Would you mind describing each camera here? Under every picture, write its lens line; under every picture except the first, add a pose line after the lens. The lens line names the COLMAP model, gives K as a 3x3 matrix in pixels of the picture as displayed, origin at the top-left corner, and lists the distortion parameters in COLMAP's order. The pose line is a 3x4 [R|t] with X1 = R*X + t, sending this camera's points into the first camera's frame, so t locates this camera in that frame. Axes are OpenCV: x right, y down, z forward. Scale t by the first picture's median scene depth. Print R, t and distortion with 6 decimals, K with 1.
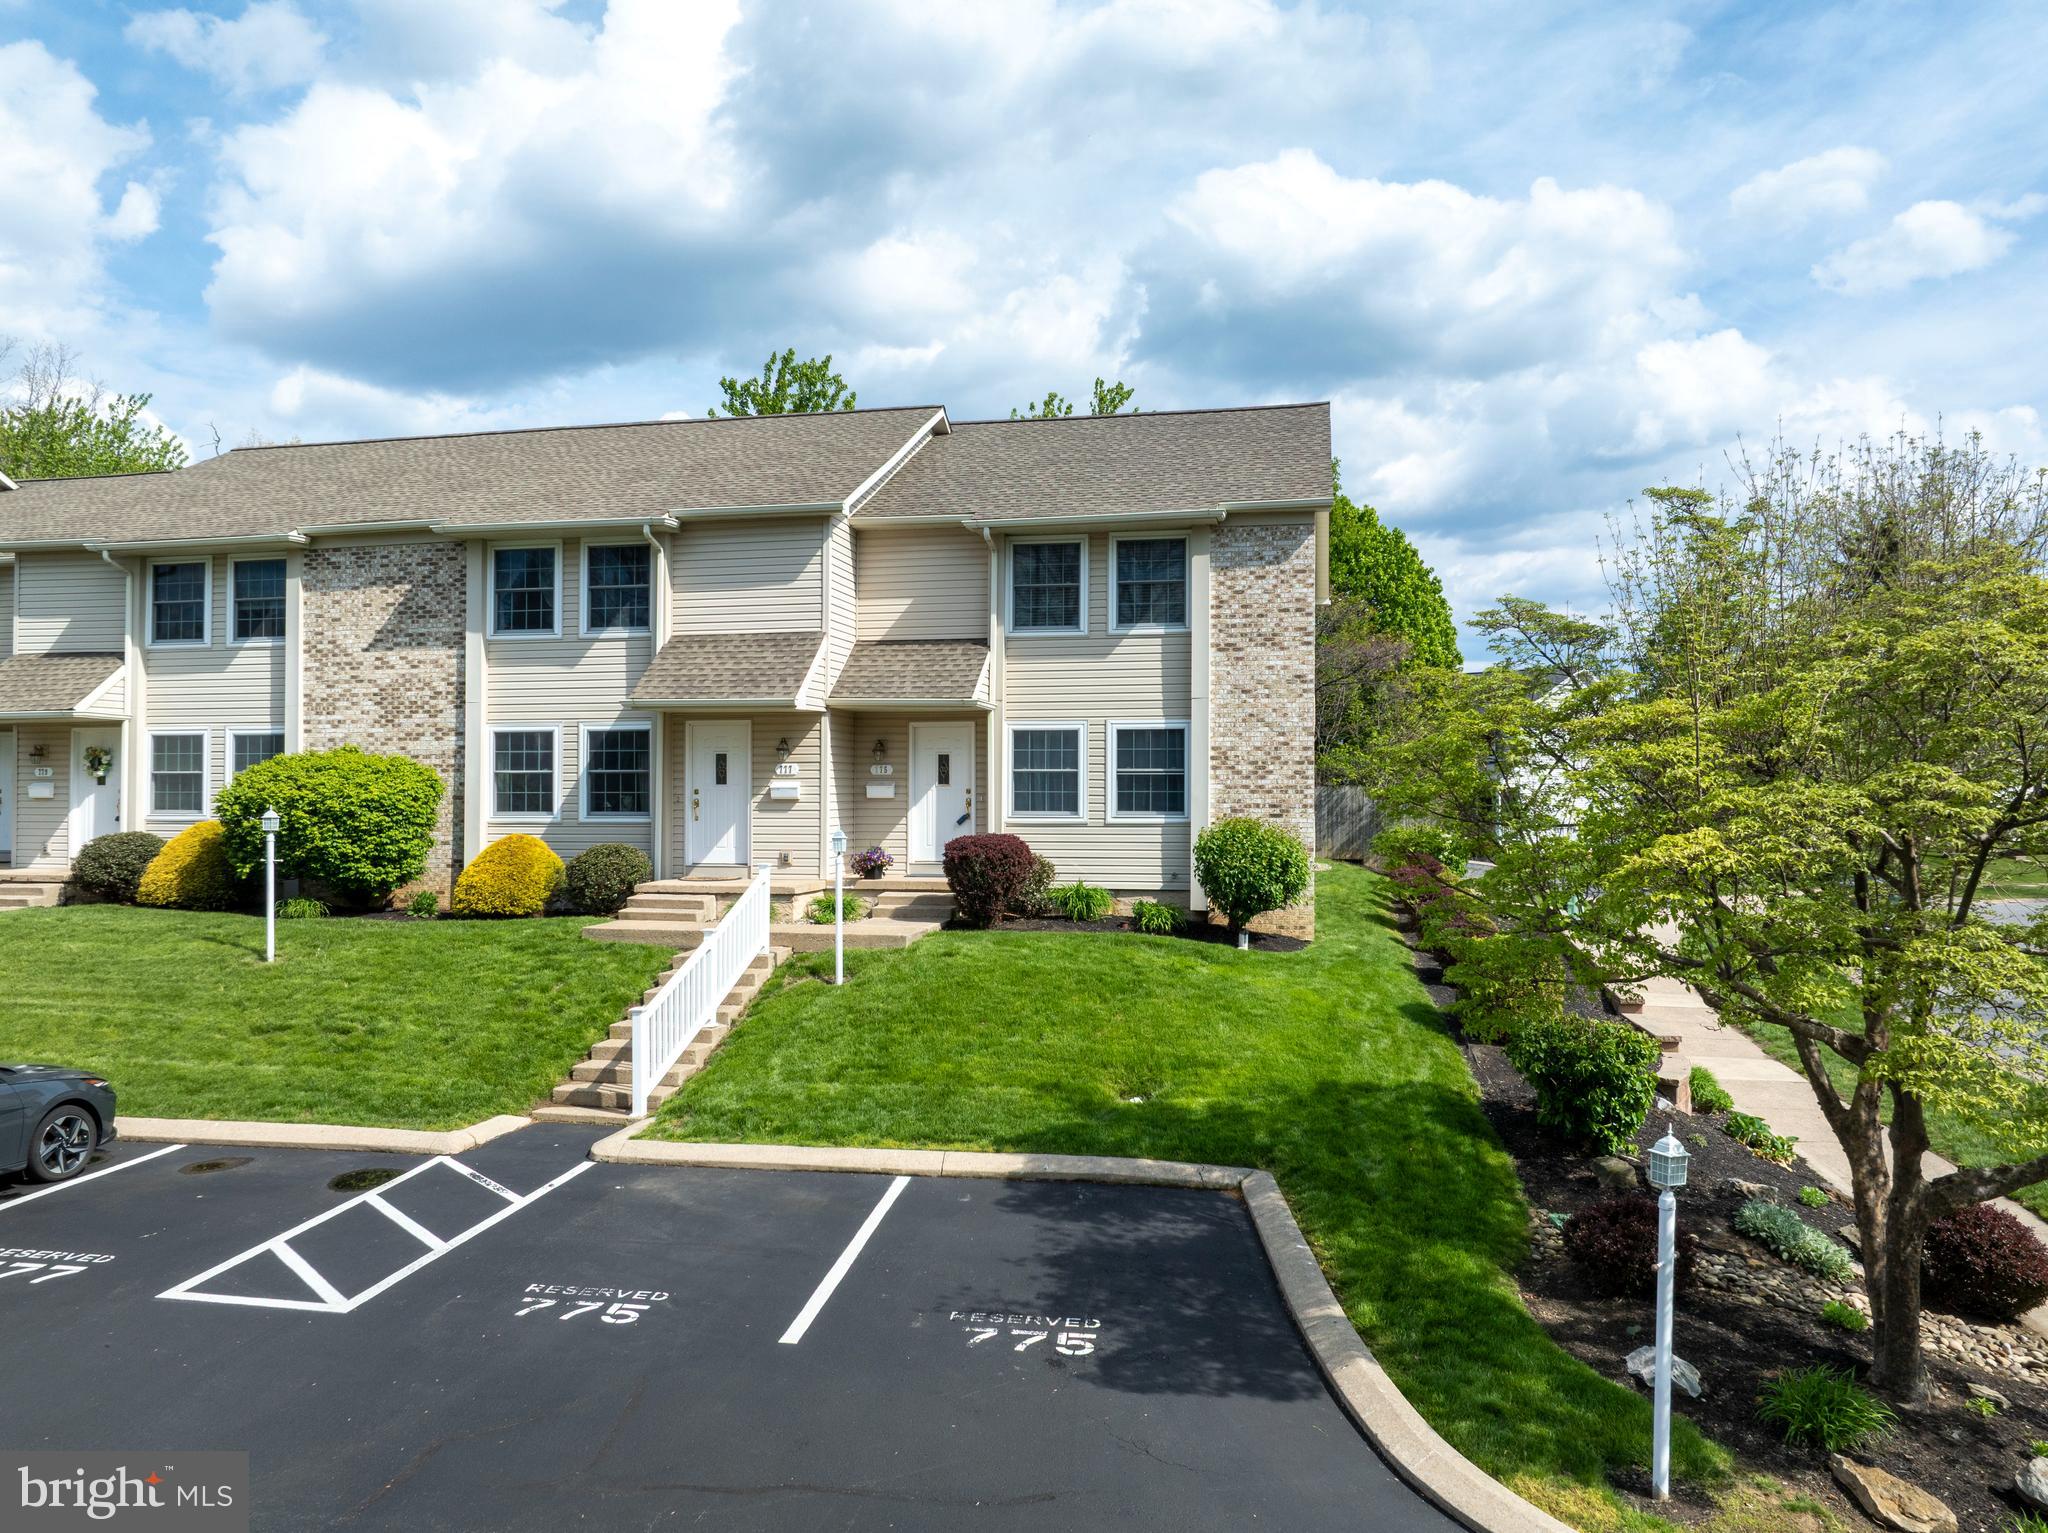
lens RADIAL K [[1433.5, 0, 1019.2], [0, 1433.5, 787.0], [0, 0, 1]] dist [-0.040372, -0.000197]
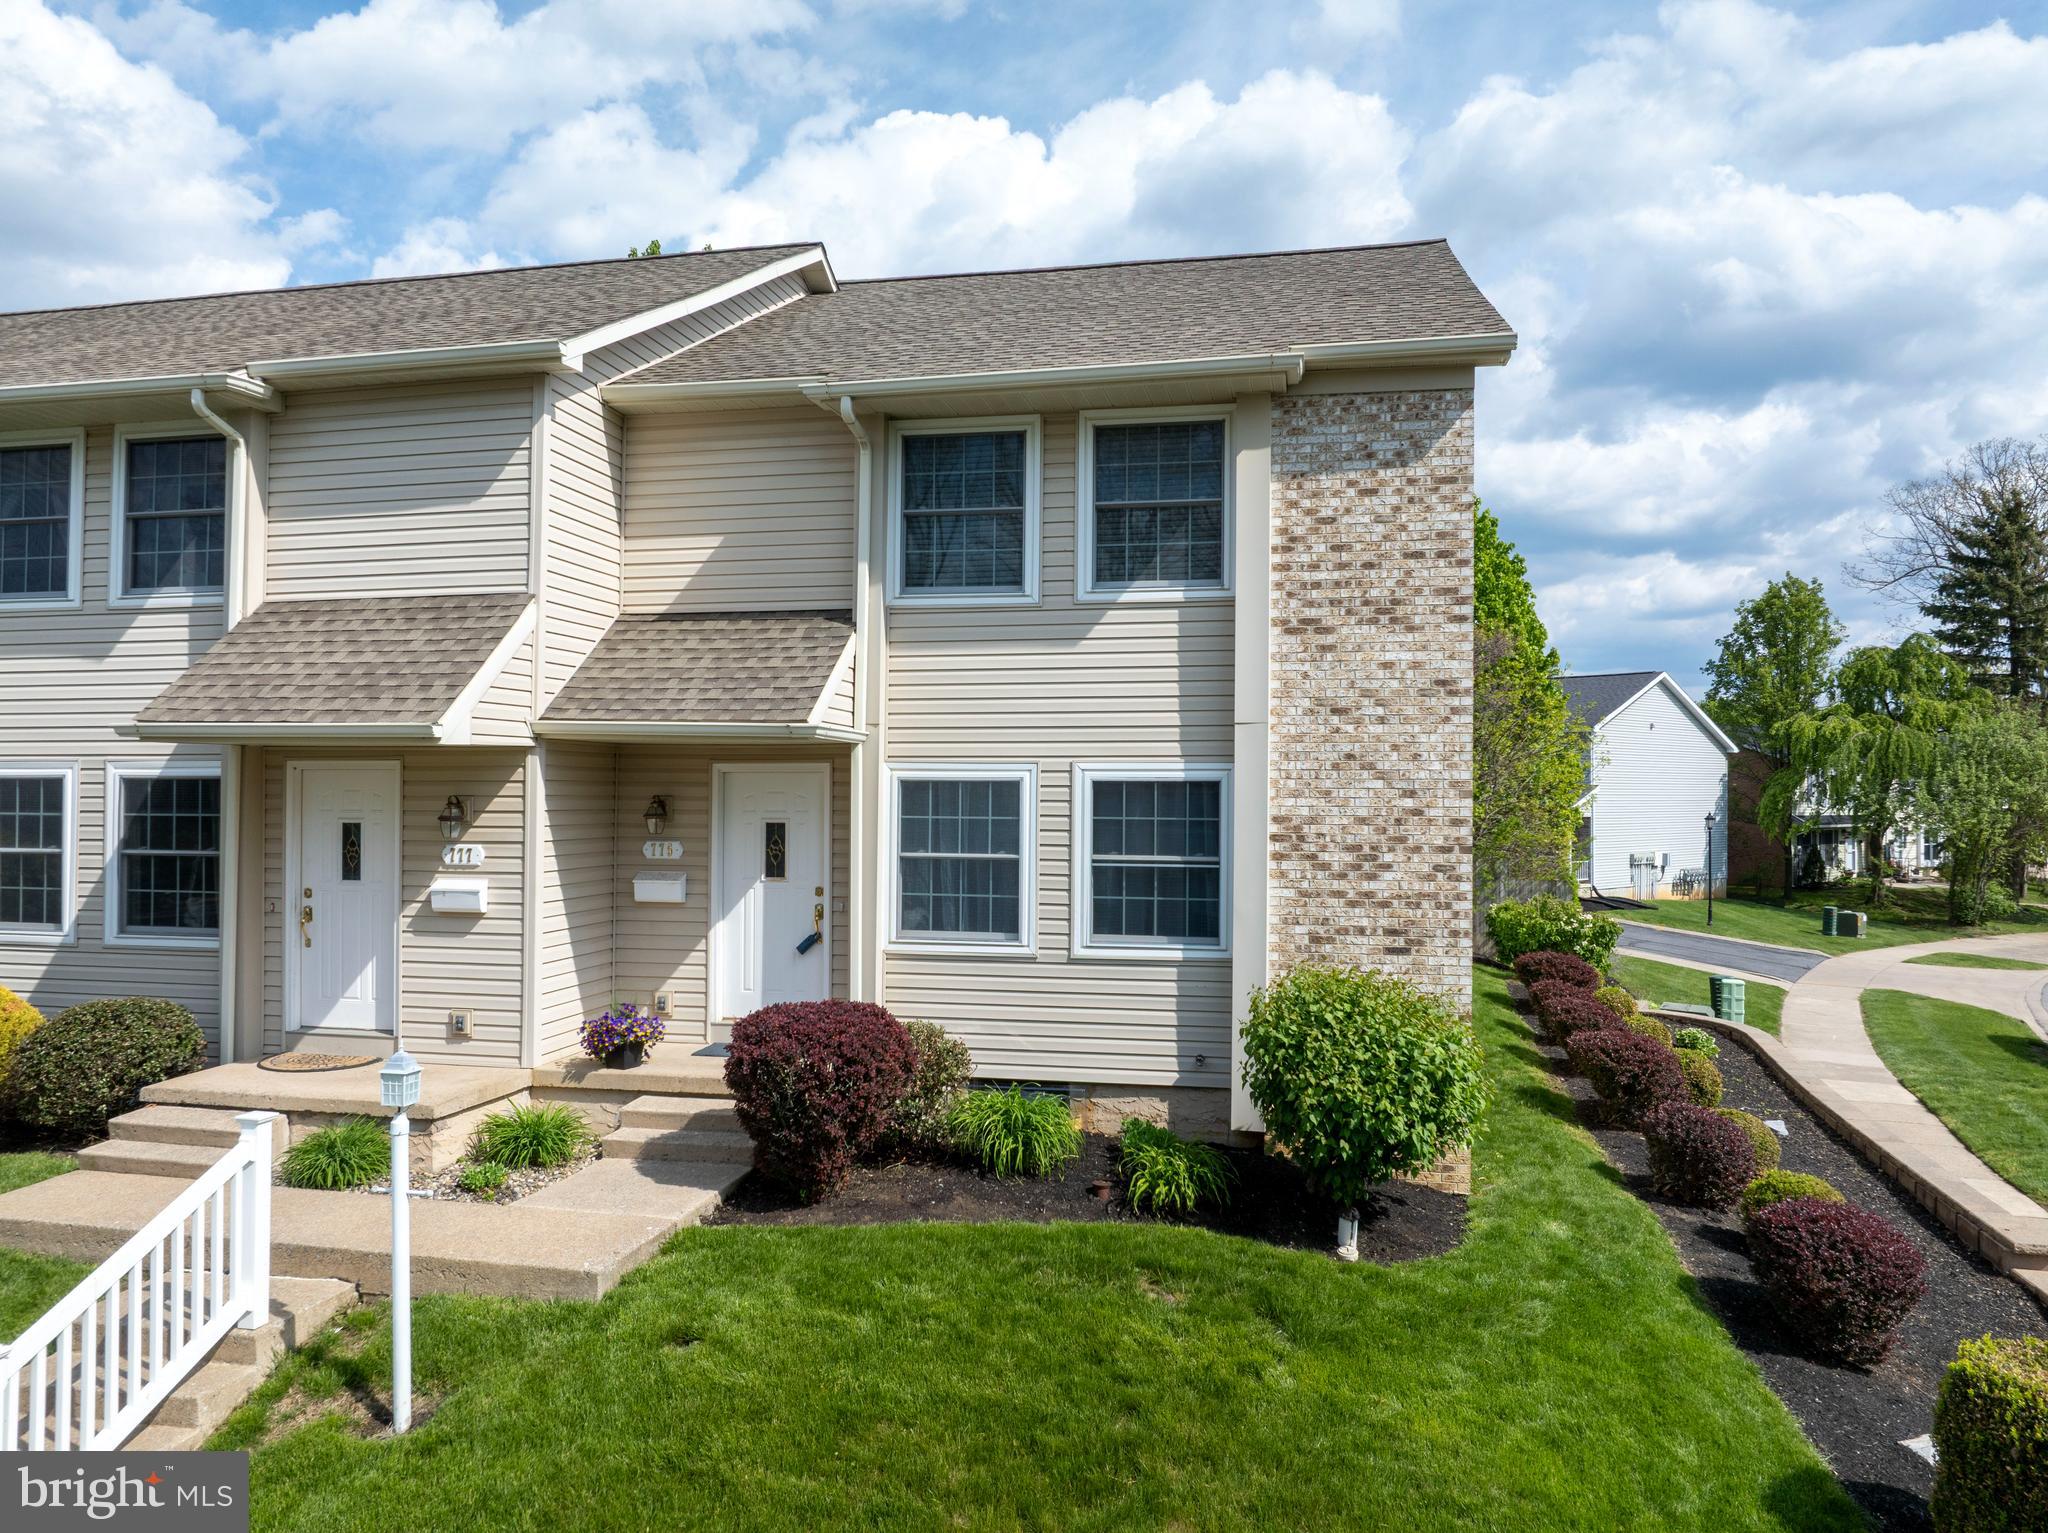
lens RADIAL K [[1433.5, 0, 1019.2], [0, 1433.5, 787.0], [0, 0, 1]] dist [-0.040372, -0.000197]
pose [[0.999990, 0.004418, 0.000963, 0.040940], [-0.004415, 0.999987, -0.002525, -0.036760], [-0.000974, 0.002521, 0.999996, 0.473932]]
